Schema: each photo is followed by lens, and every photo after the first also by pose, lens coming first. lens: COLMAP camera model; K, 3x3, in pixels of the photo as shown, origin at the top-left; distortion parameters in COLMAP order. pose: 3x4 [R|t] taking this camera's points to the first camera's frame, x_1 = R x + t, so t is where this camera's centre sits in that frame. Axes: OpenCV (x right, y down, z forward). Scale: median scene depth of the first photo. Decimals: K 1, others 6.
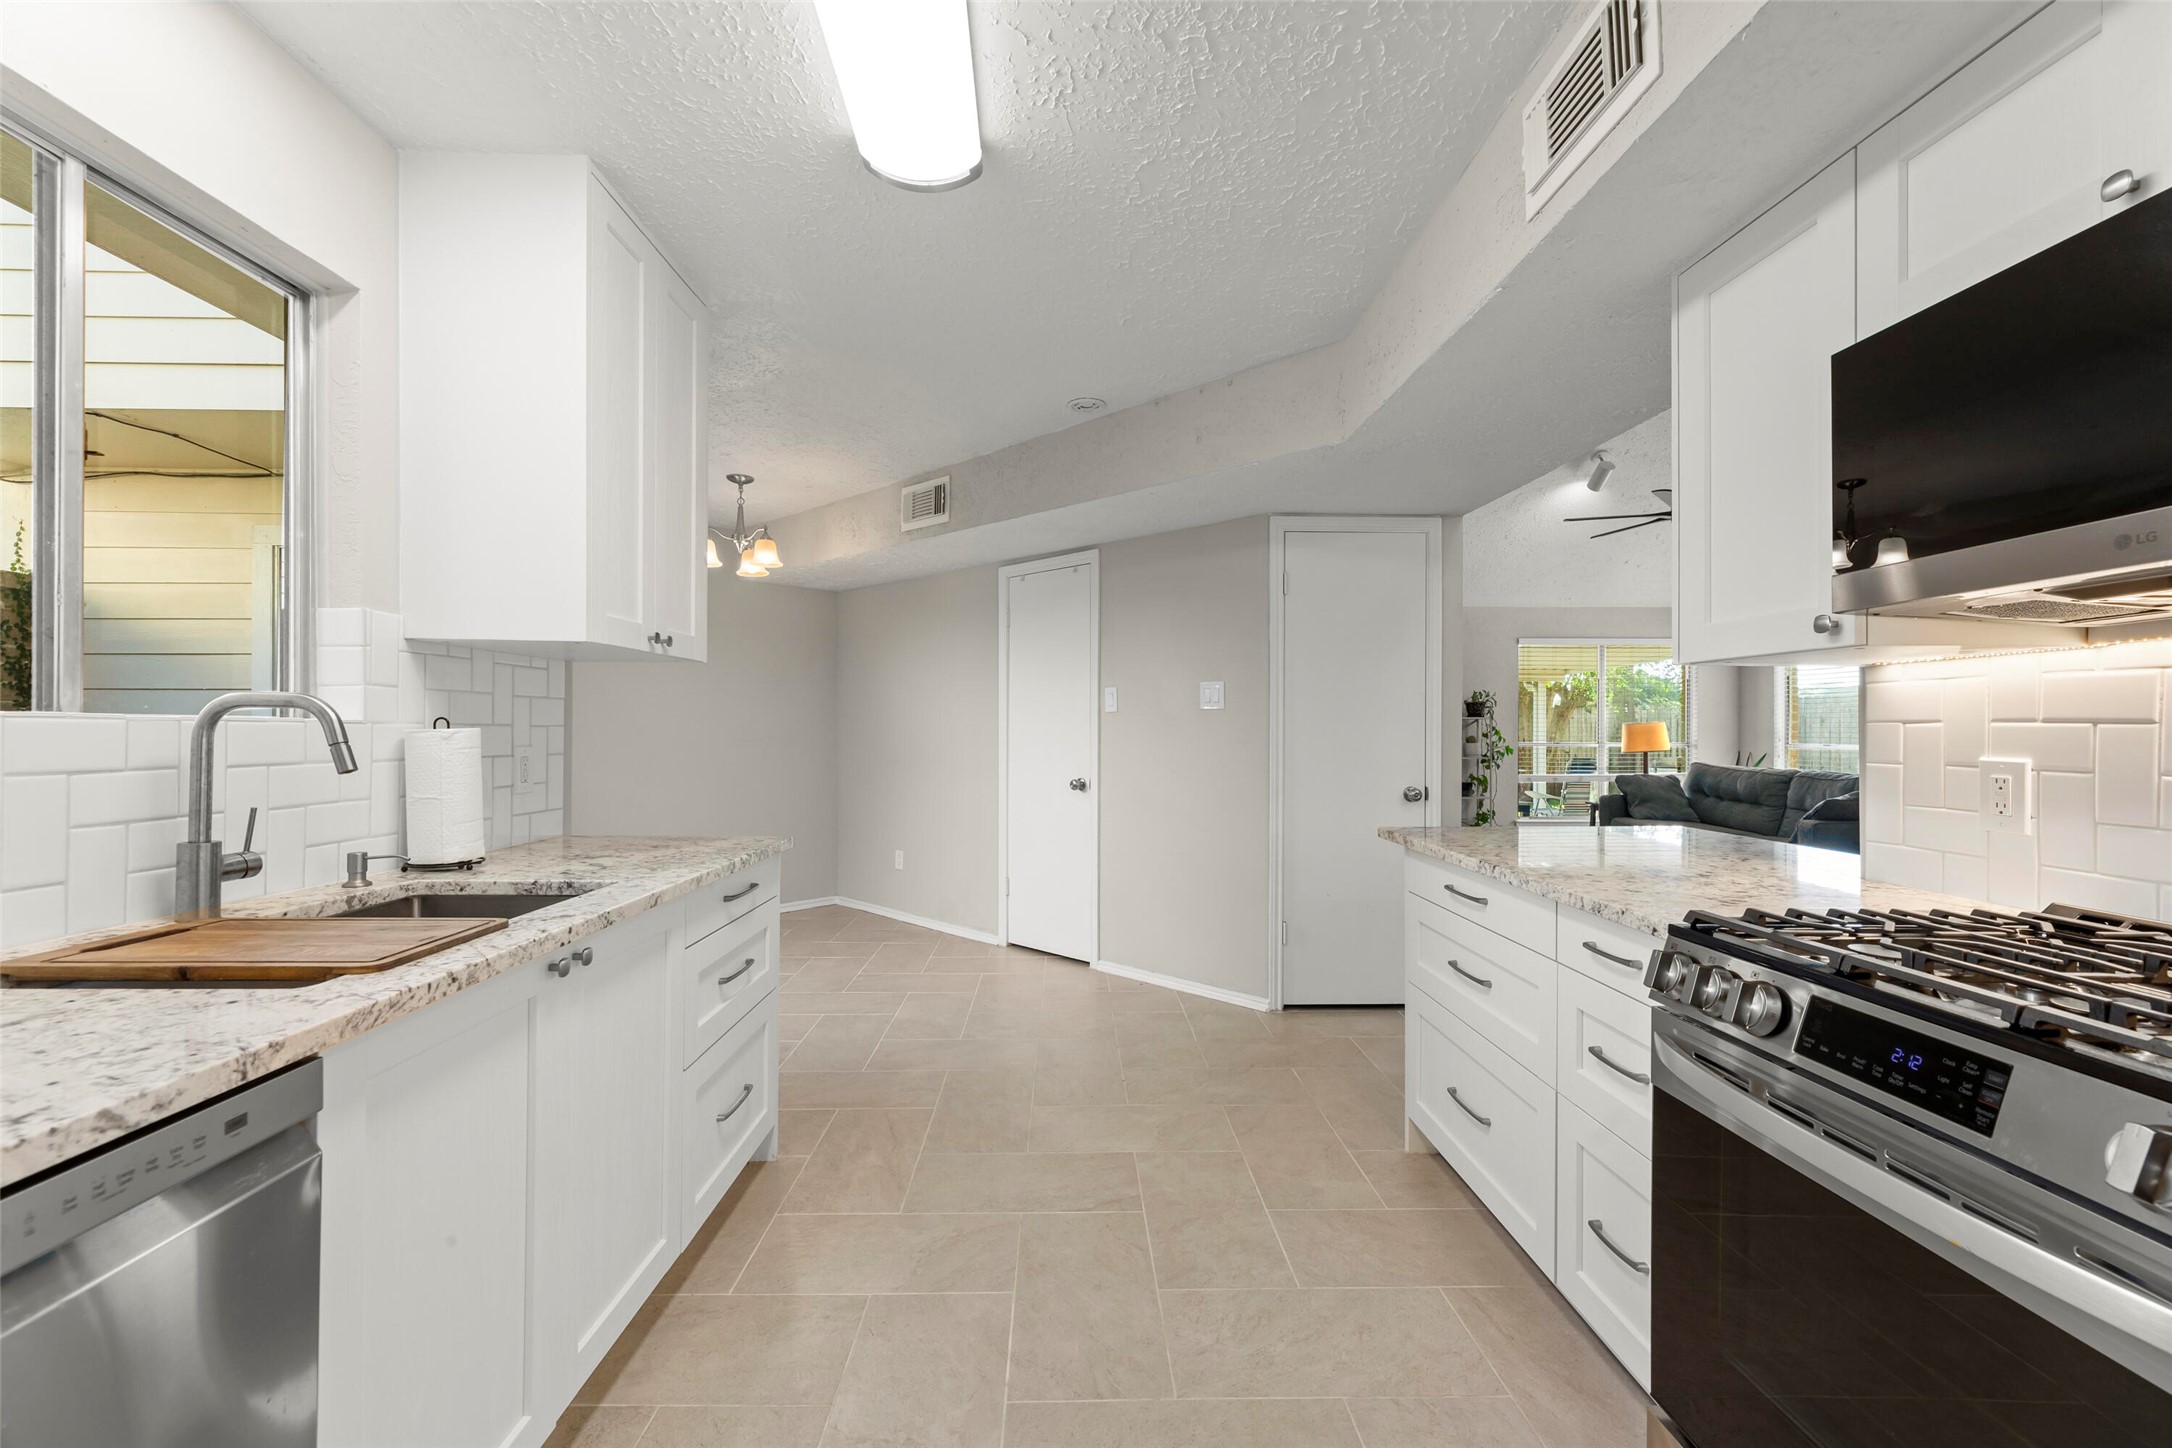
lens RADIAL K [[869.6, 0, 1078.7], [0, 869.6, 727.1], [0, 0, 1]] dist [-0.000059, 0.000238]
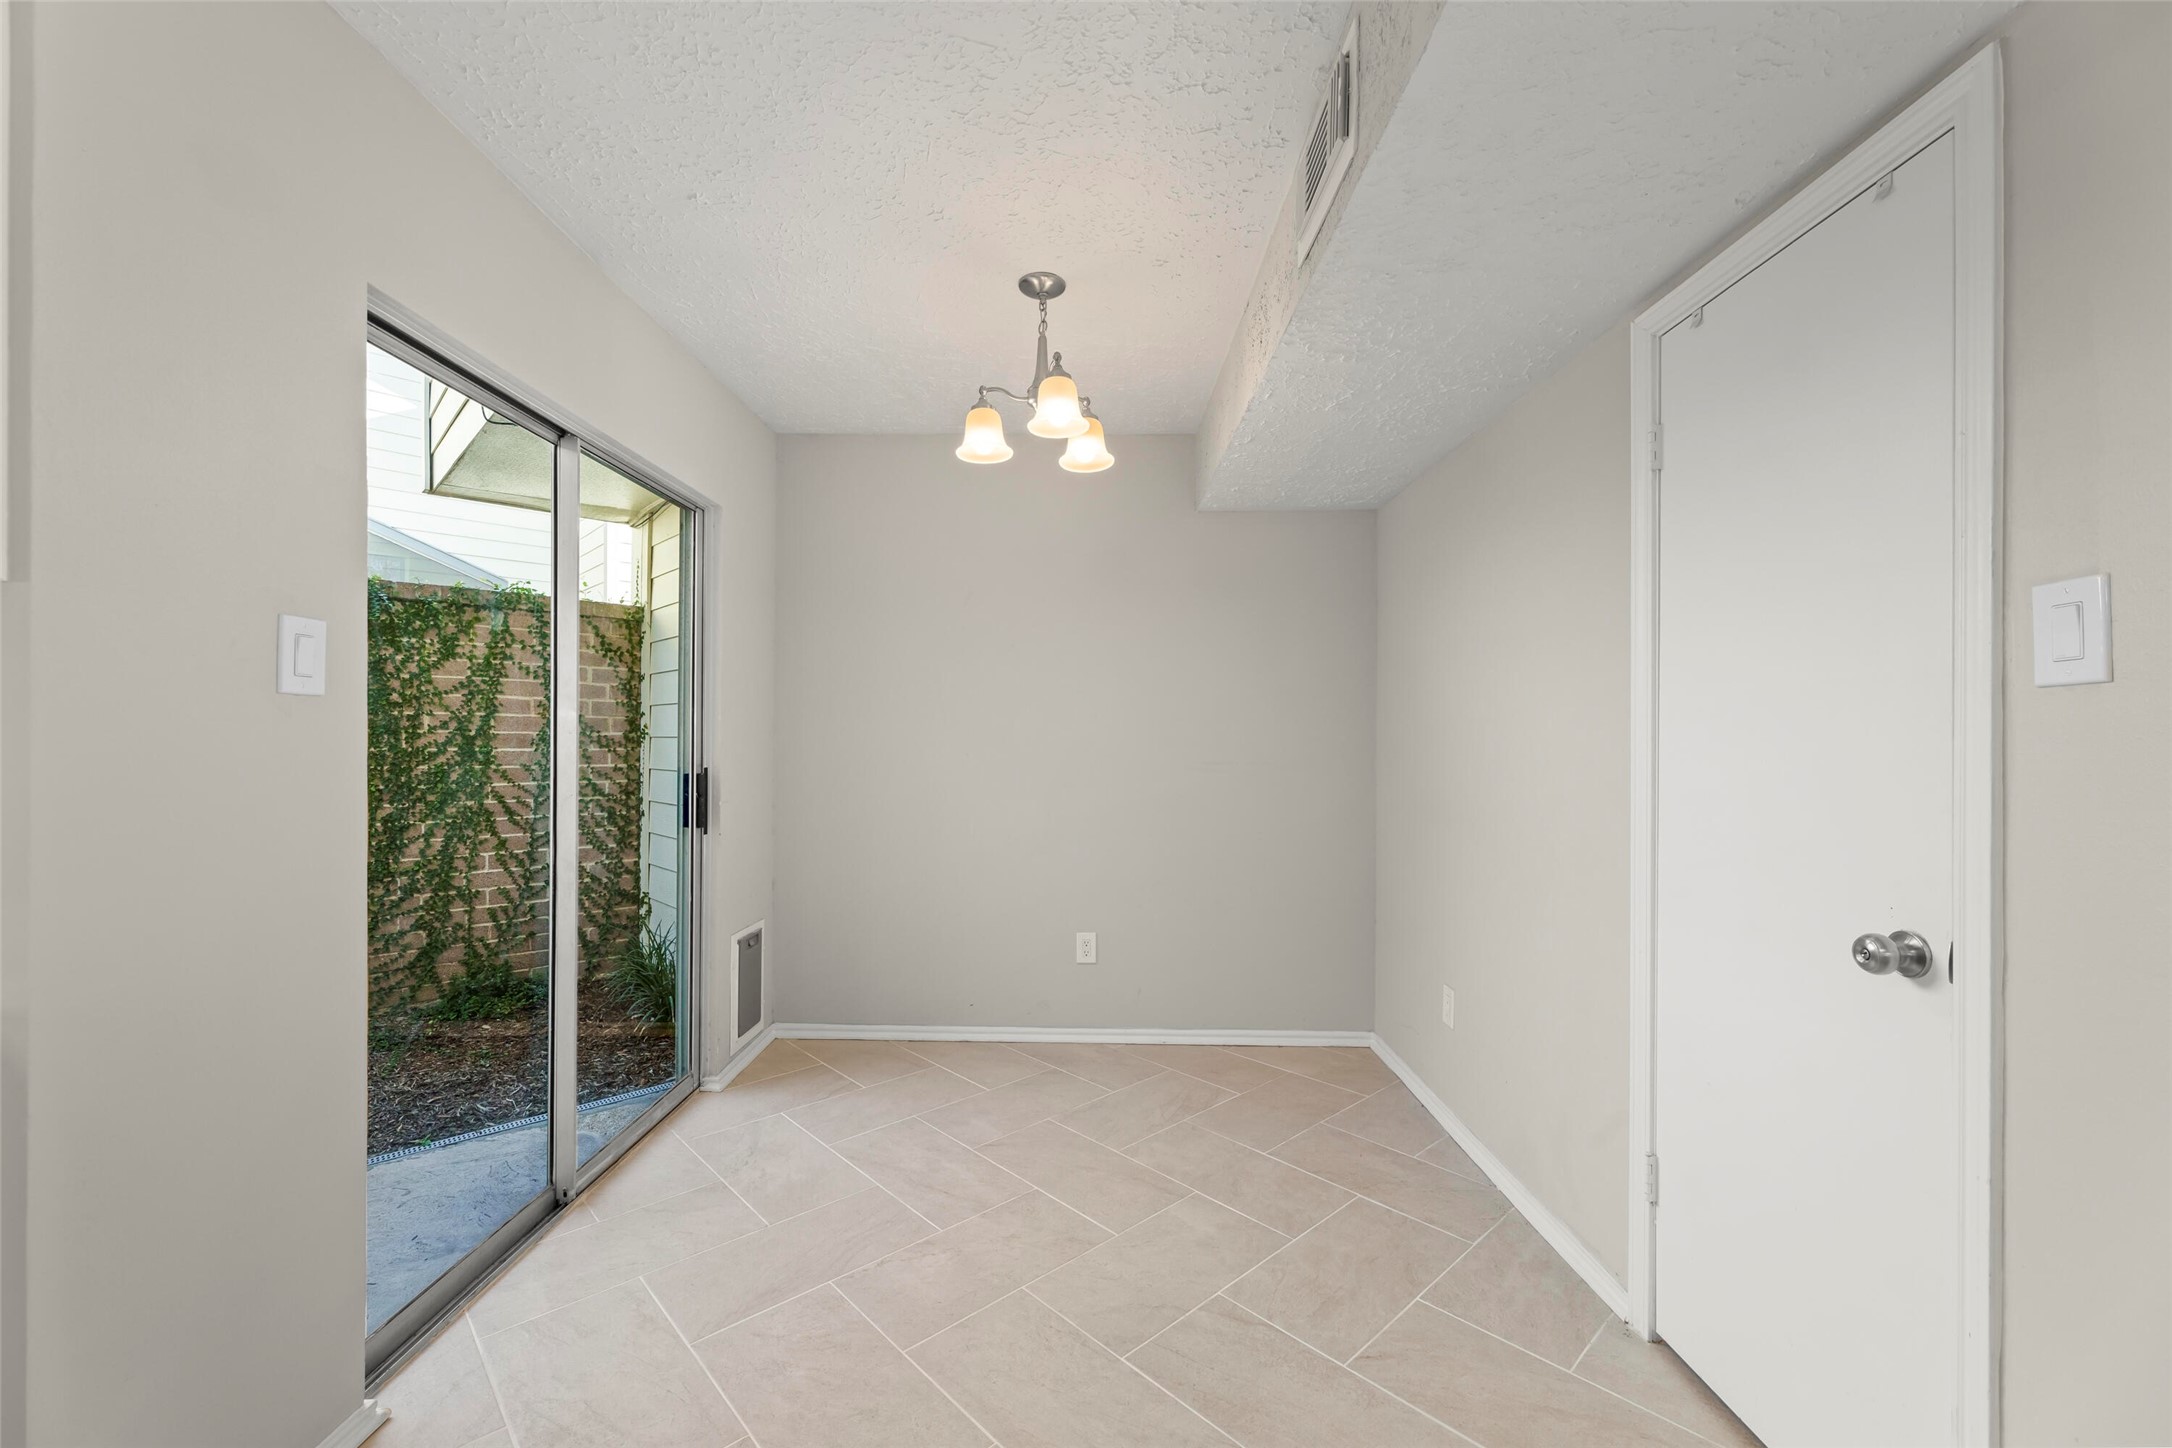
lens RADIAL K [[875.5, 0, 1081.0], [0, 875.5, 736.9], [0, 0, 1]] dist [-0.002057, 0.000016]
pose [[0.672720, -0.001021, -0.739896, 0.063920], [-0.002941, 0.999987, -0.004054, -0.001342], [0.739891, 0.004903, 0.672709, 1.282219]]
